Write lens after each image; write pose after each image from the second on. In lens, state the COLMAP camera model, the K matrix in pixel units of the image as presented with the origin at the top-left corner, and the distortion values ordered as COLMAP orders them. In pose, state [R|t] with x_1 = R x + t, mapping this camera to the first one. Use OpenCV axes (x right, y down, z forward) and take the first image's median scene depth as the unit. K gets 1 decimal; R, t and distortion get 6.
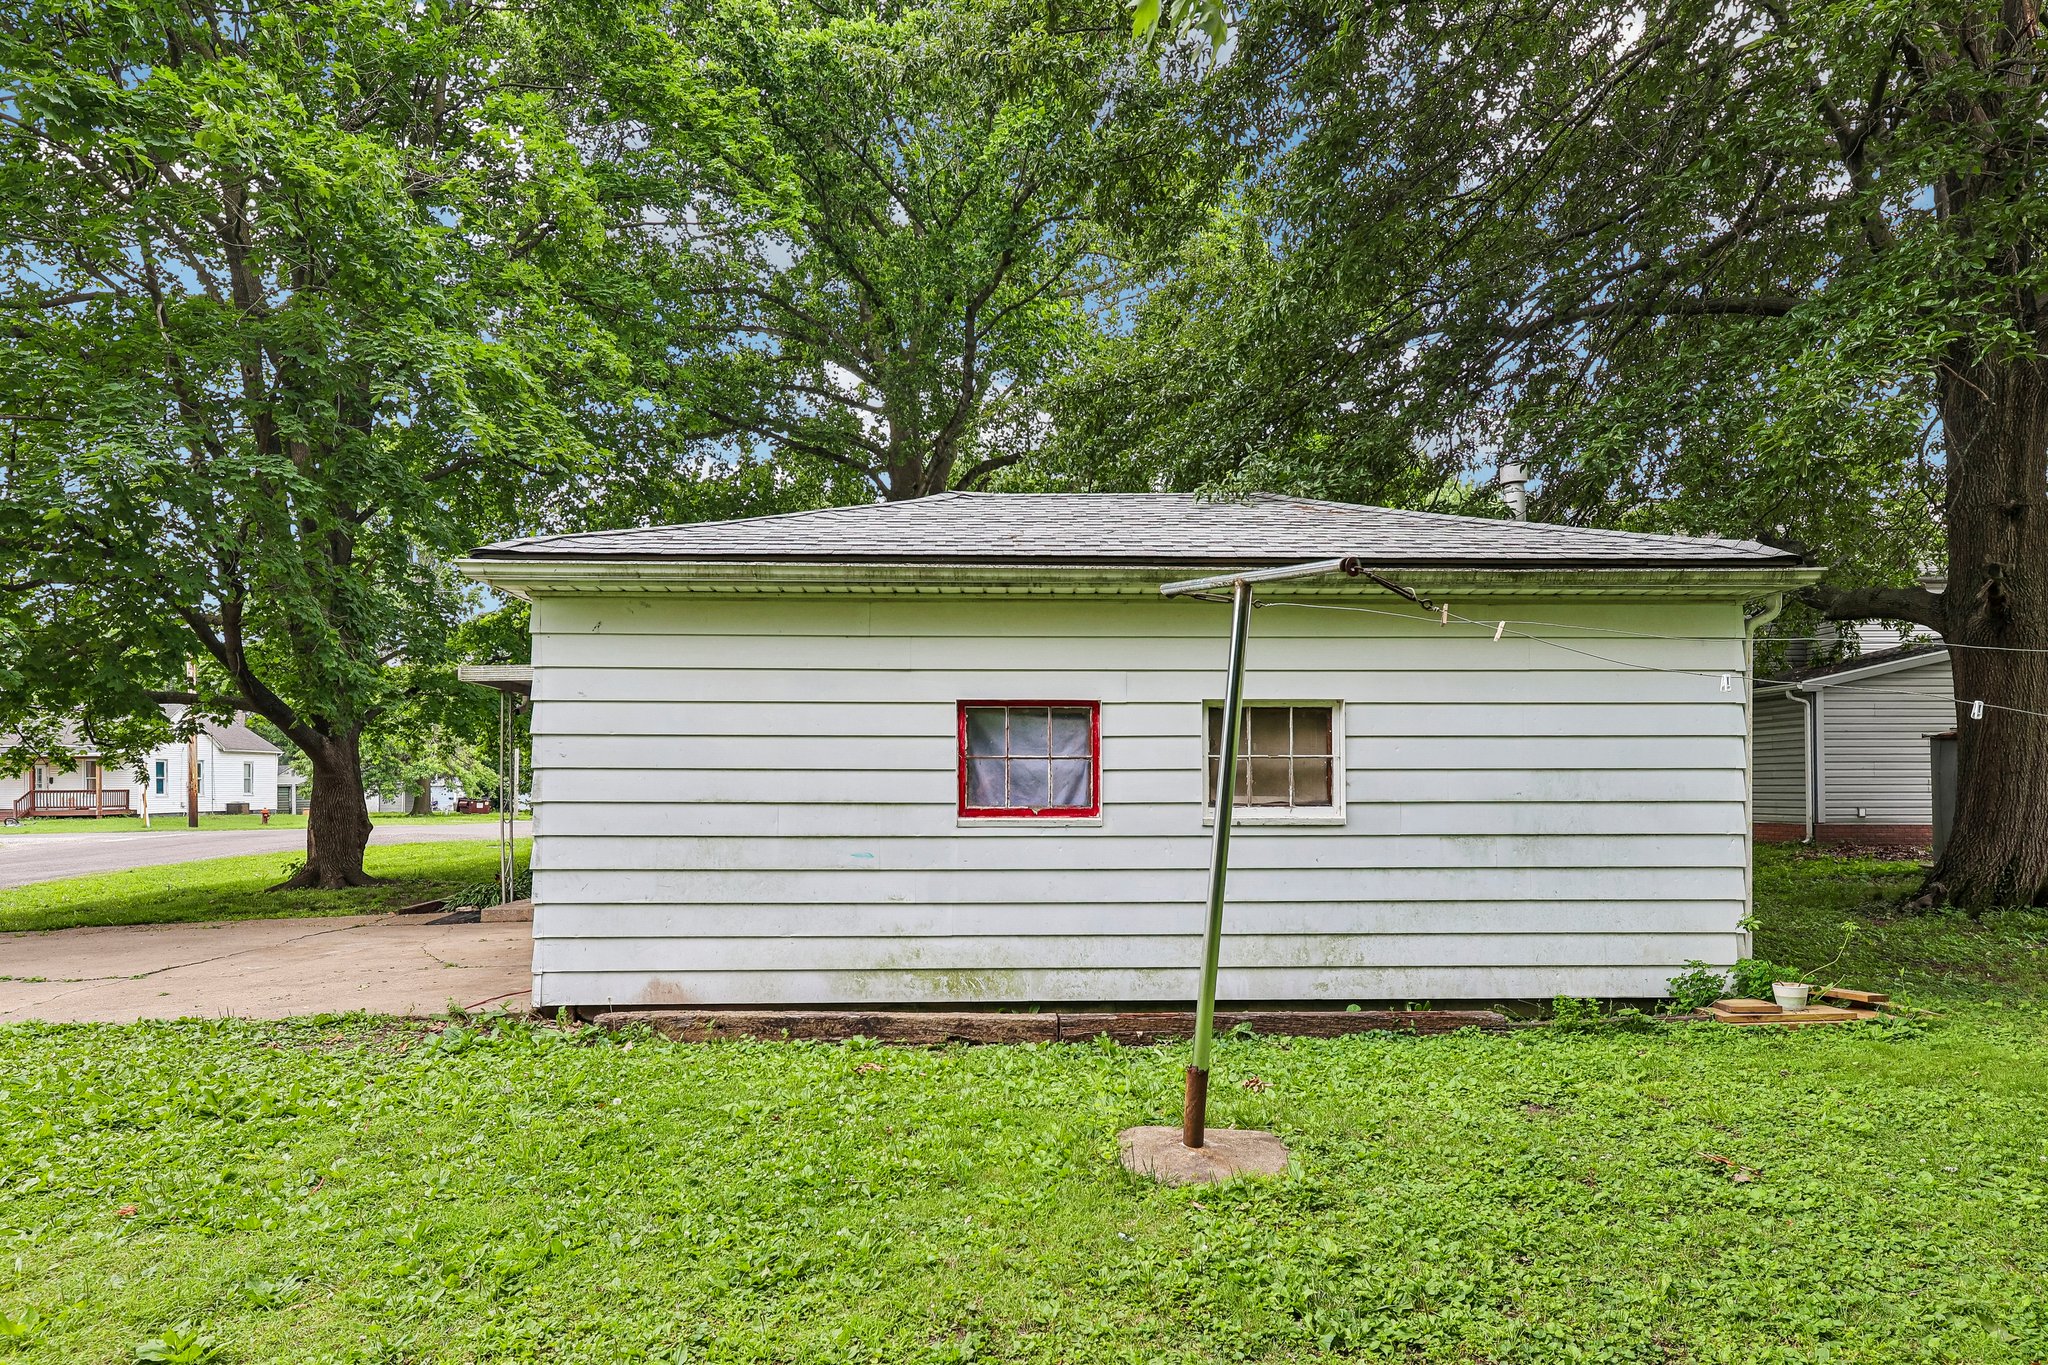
lens RADIAL K [[1217.6, 0, 1025.0], [0, 1217.6, 785.6], [0, 0, 1]] dist [0.000989, 0.000275]
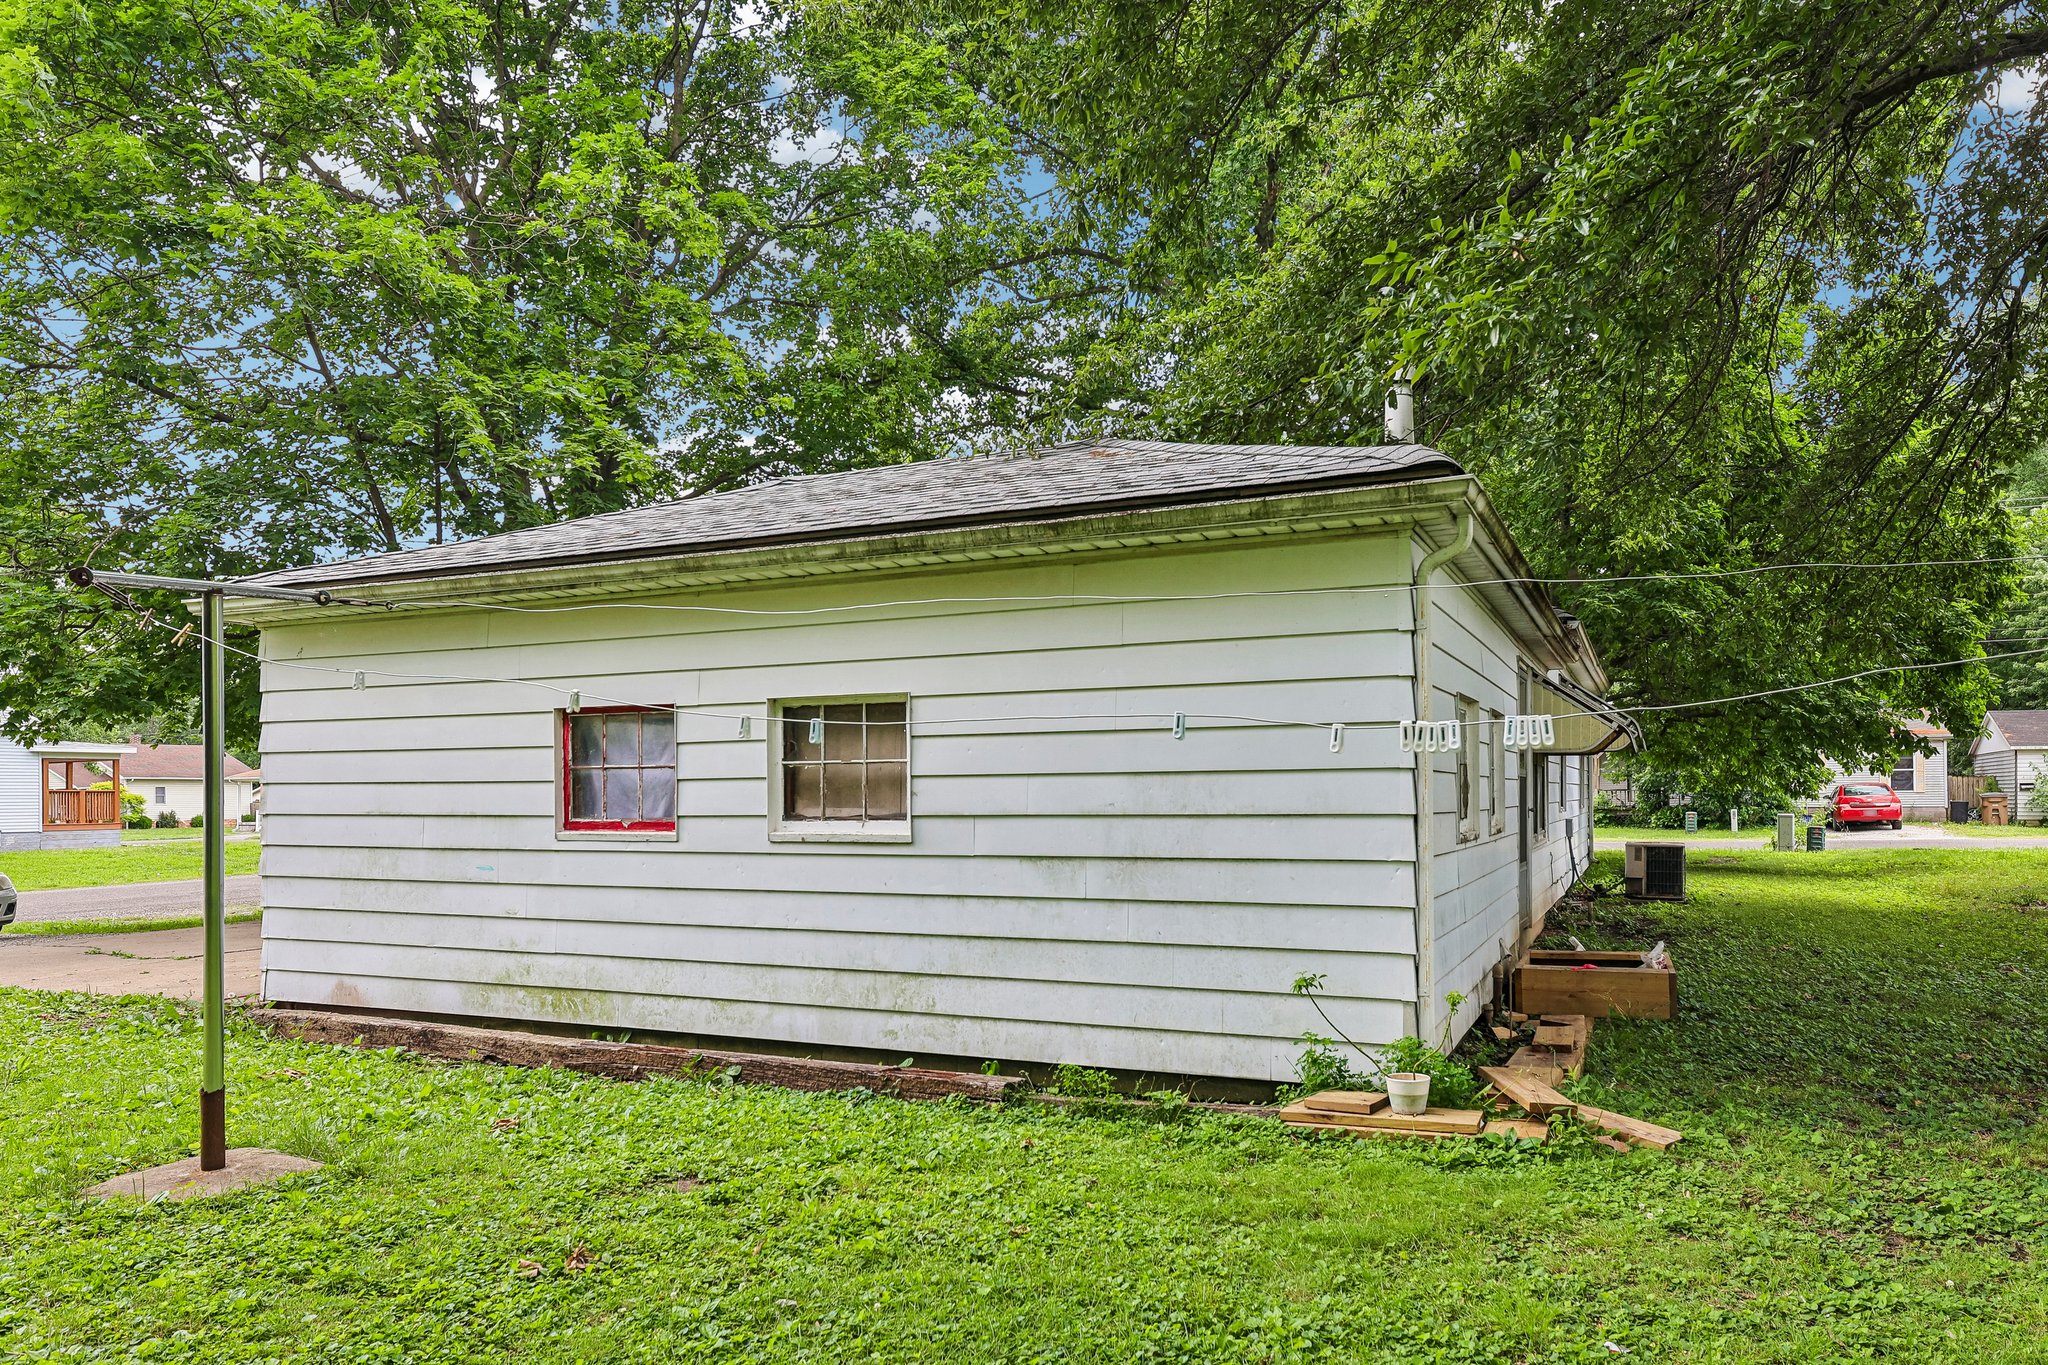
lens RADIAL K [[1386.9, 0, 1027.8], [0, 1386.9, 800.6], [0, 0, 1]] dist [-0.003811, -0.000186]
pose [[0.894119, -0.003199, -0.447817, 0.761654], [0.005563, 0.999977, 0.003965, 0.000003], [0.447794, -0.006037, 0.894116, 0.185751]]
